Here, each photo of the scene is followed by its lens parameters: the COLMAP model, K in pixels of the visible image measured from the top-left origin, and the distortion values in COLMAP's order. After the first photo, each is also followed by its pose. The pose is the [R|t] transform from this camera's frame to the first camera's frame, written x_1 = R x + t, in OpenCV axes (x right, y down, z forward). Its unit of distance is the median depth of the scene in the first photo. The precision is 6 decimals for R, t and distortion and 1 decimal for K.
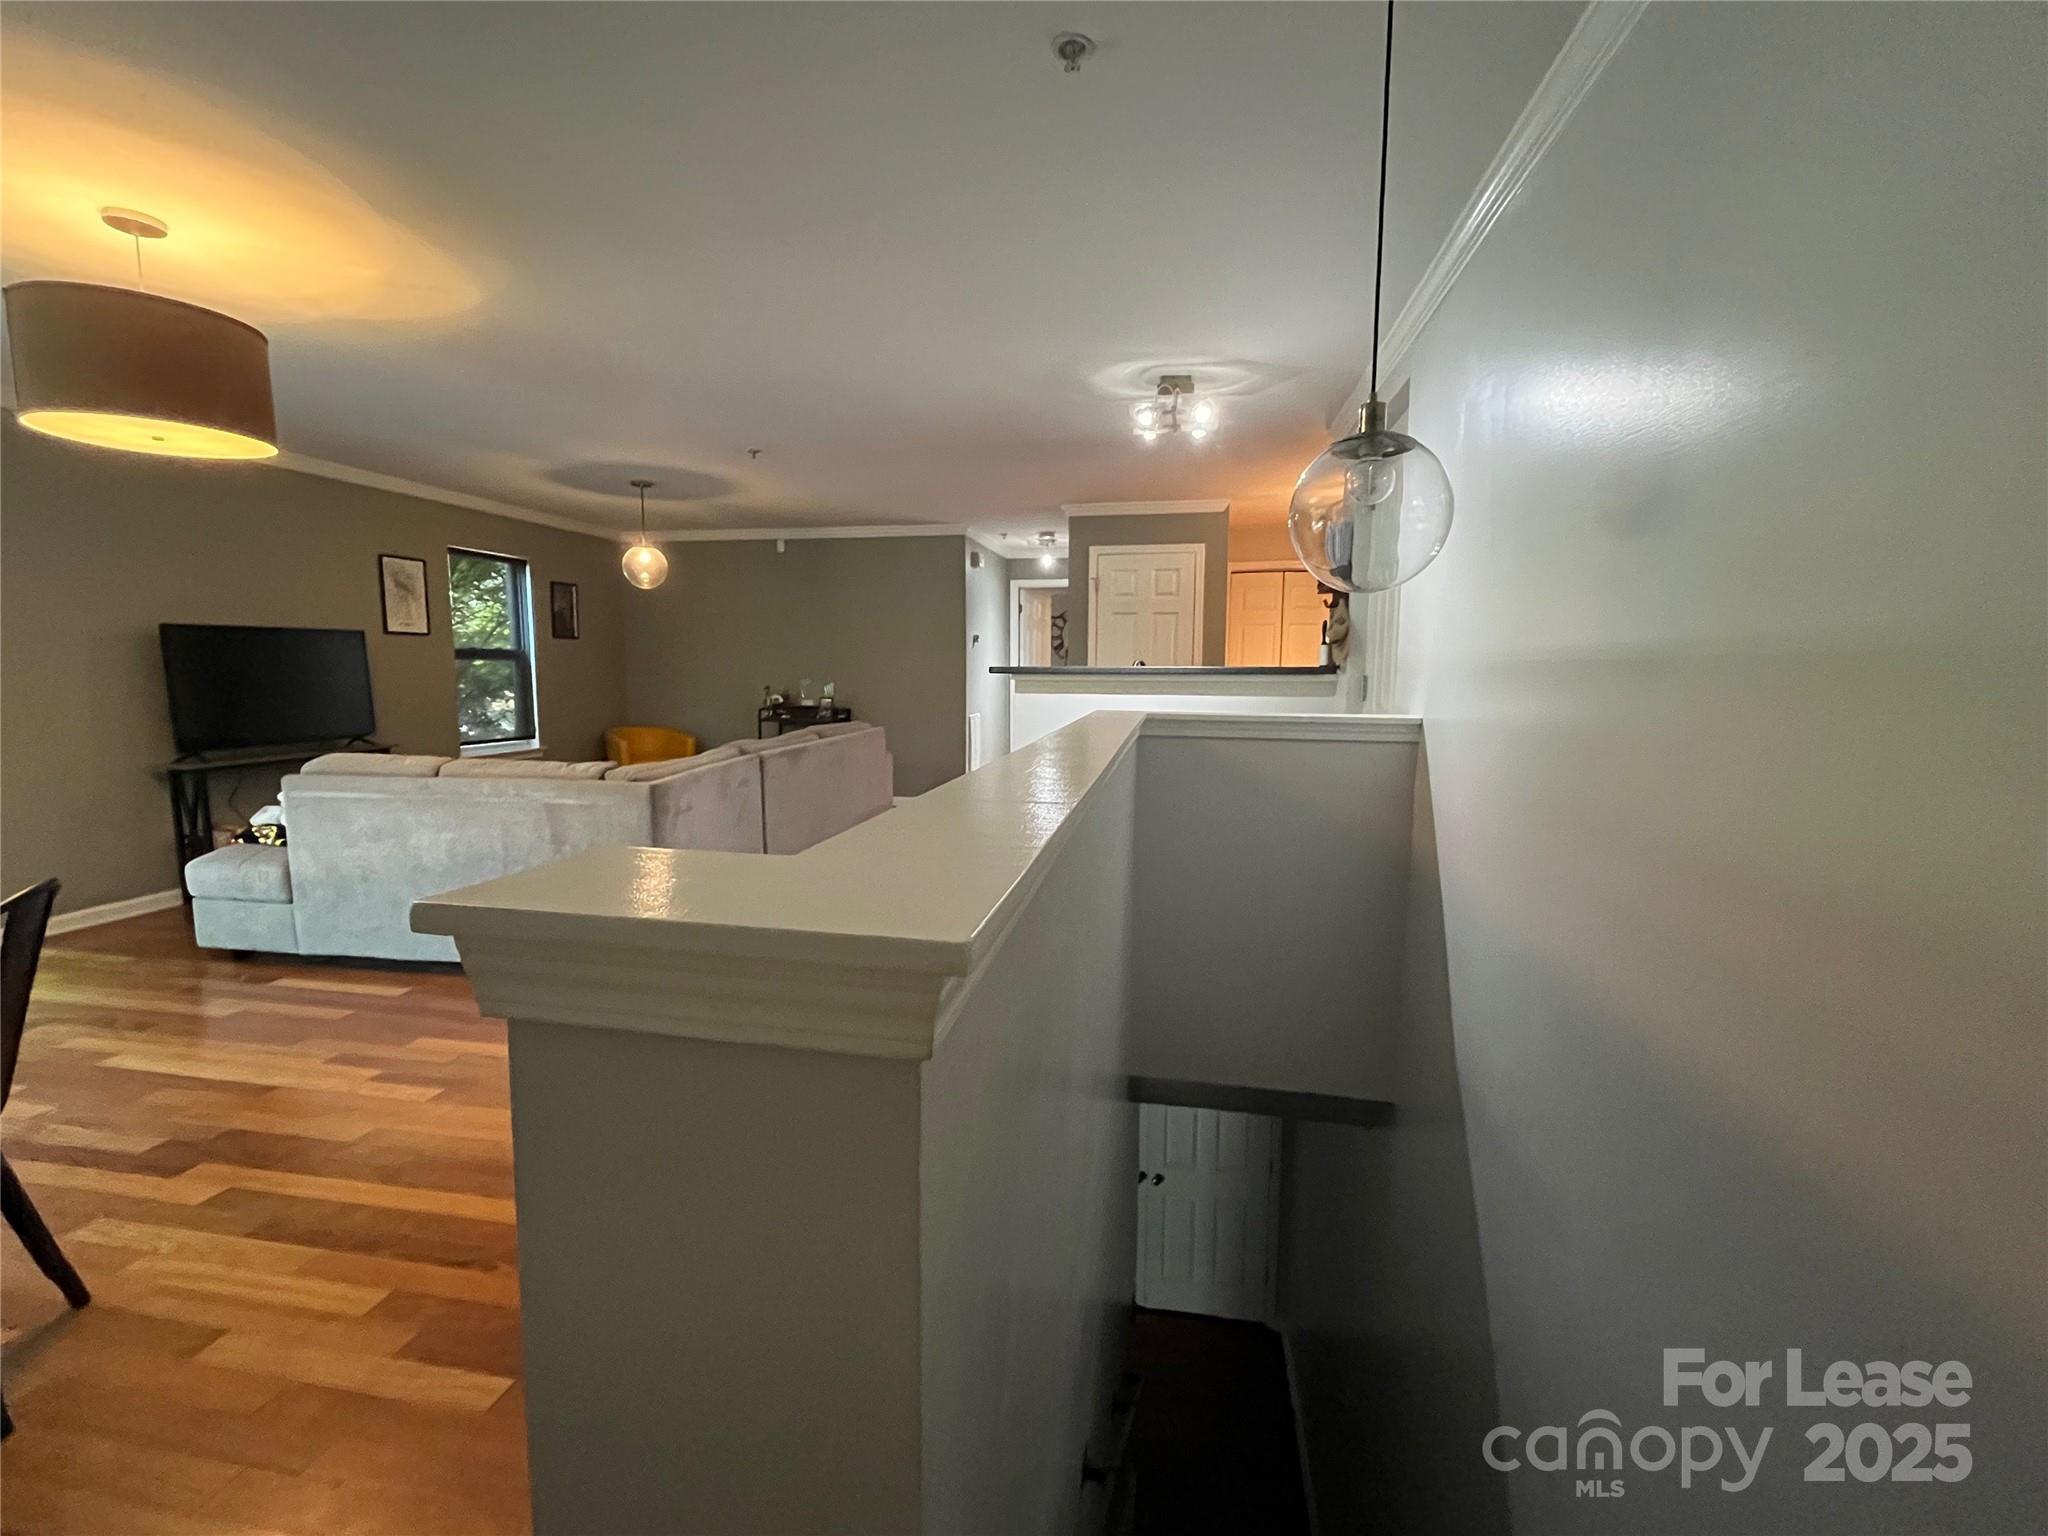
lens RADIAL K [[881.7, 0, 1018.7], [0, 881.7, 767.6], [0, 0, 1]] dist [-0.004218, 0.000405]
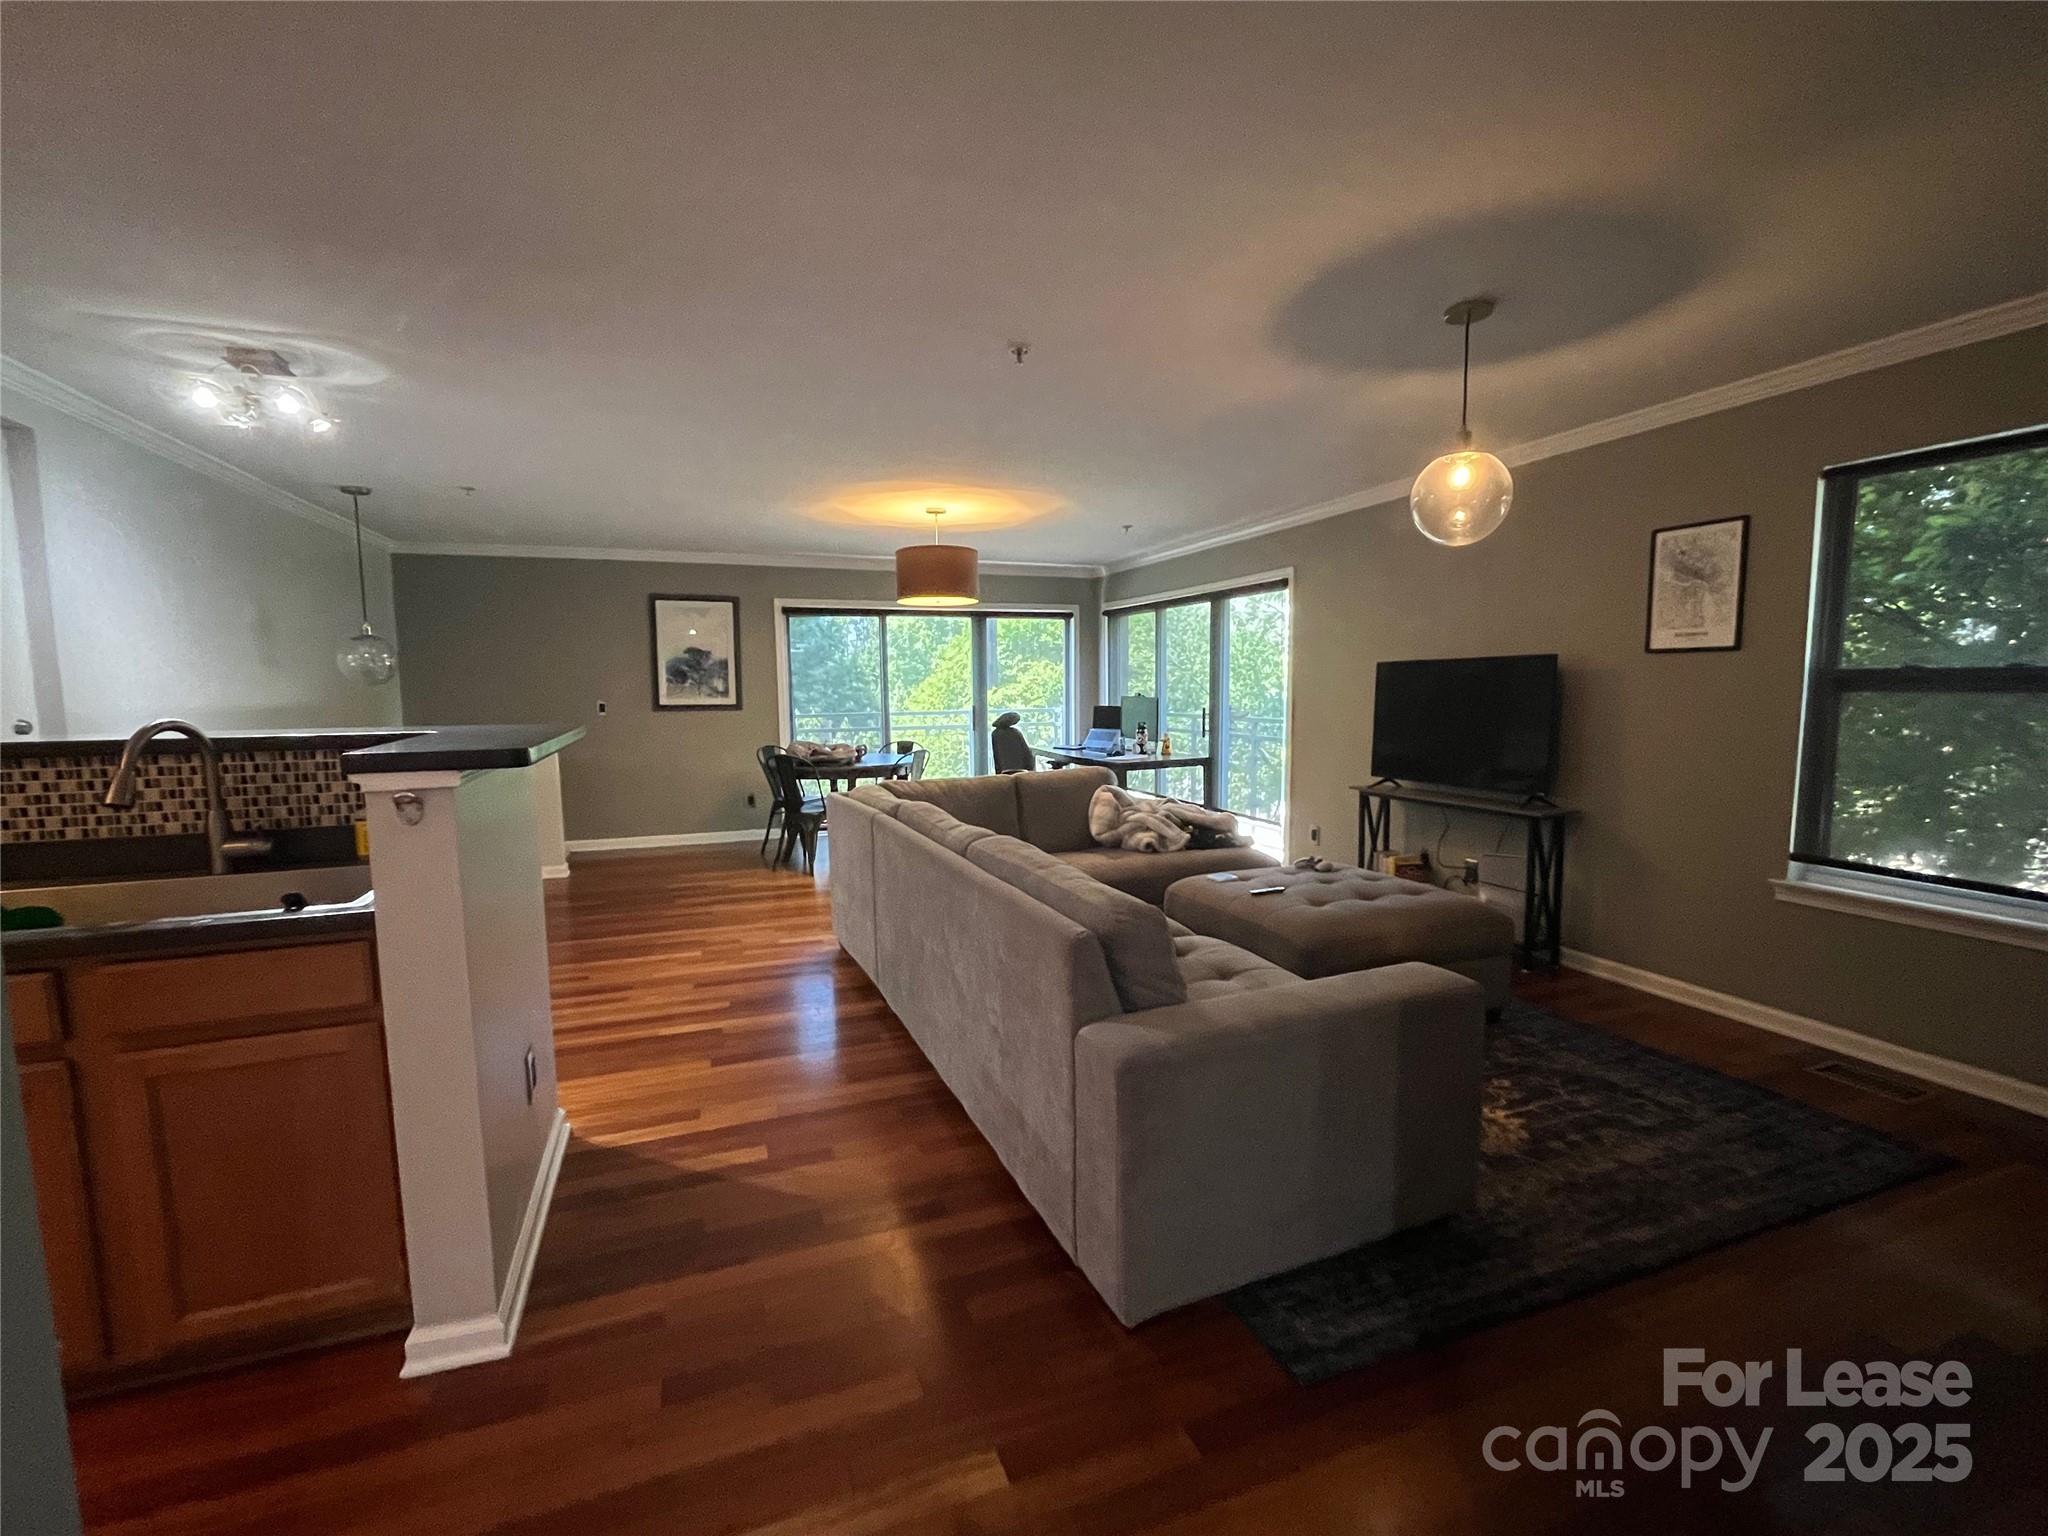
lens RADIAL K [[881.7, 0, 1023.0], [0, 881.7, 770.2], [0, 0, 1]] dist [-0.004218, 0.000405]
pose [[-0.856057, 0.056324, -0.513804, 0.030321], [-0.052512, 0.979425, 0.194859, -0.285653], [0.514208, 0.193791, -0.835485, 2.229860]]
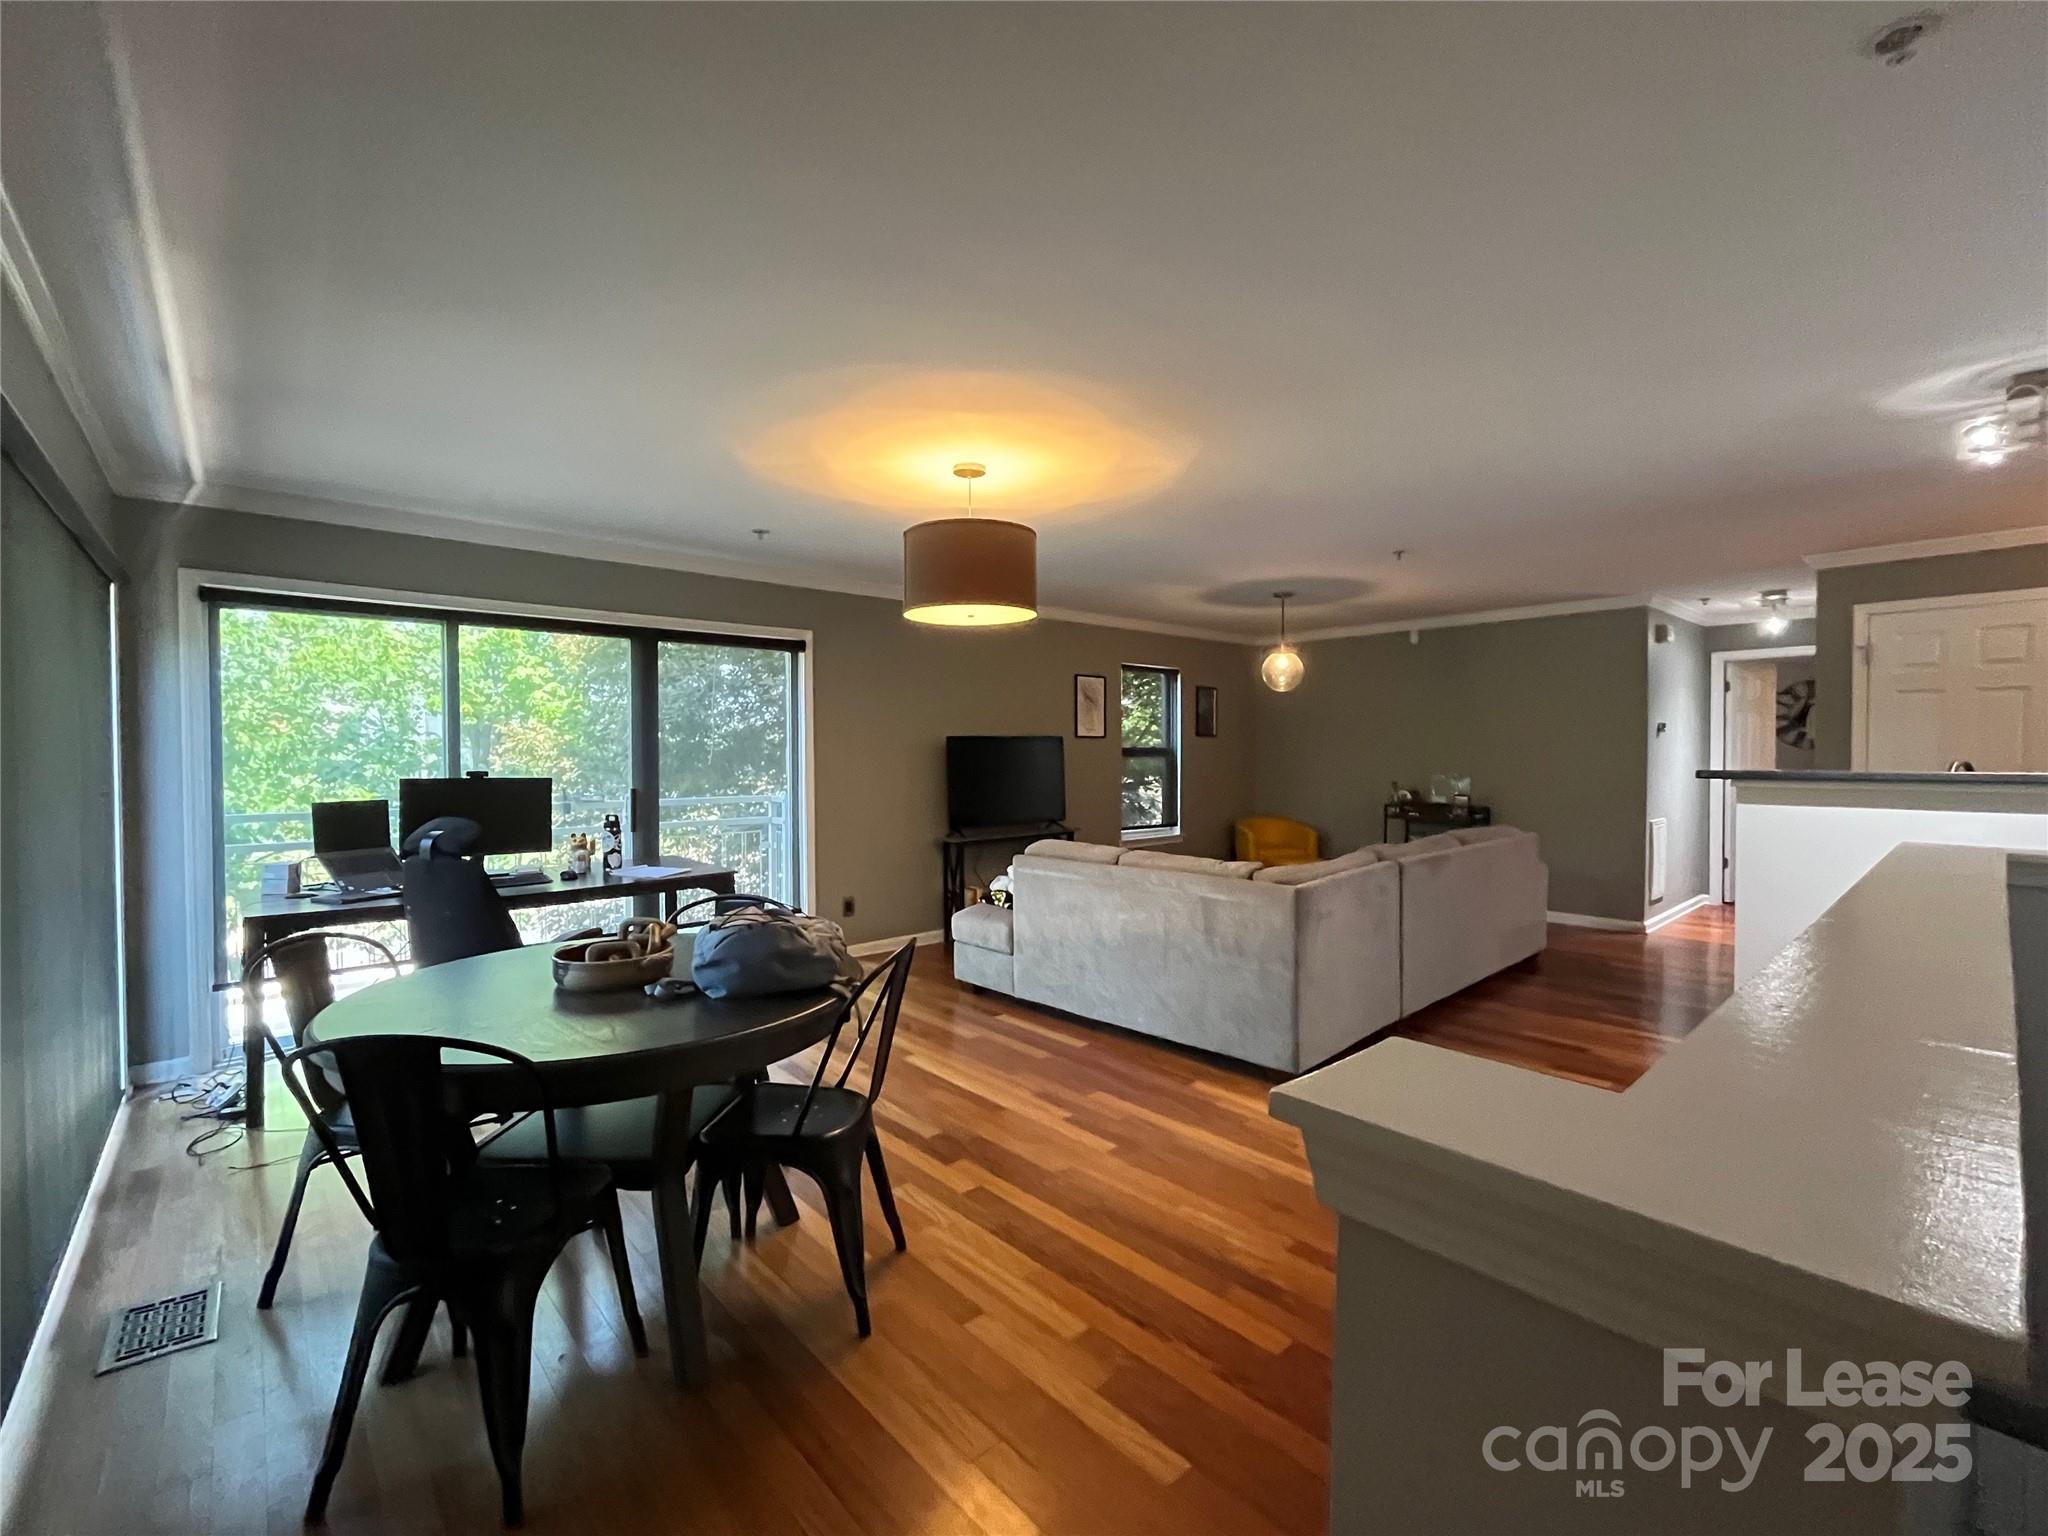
lens RADIAL K [[881.7, 0, 1020.6], [0, 881.7, 767.6], [0, 0, 1]] dist [-0.004218, 0.000405]
pose [[0.787571, 0.003975, -0.616211, -0.032397], [-0.064004, 0.995098, -0.075383, -0.020946], [0.612891, 0.098810, 0.783965, -0.019282]]
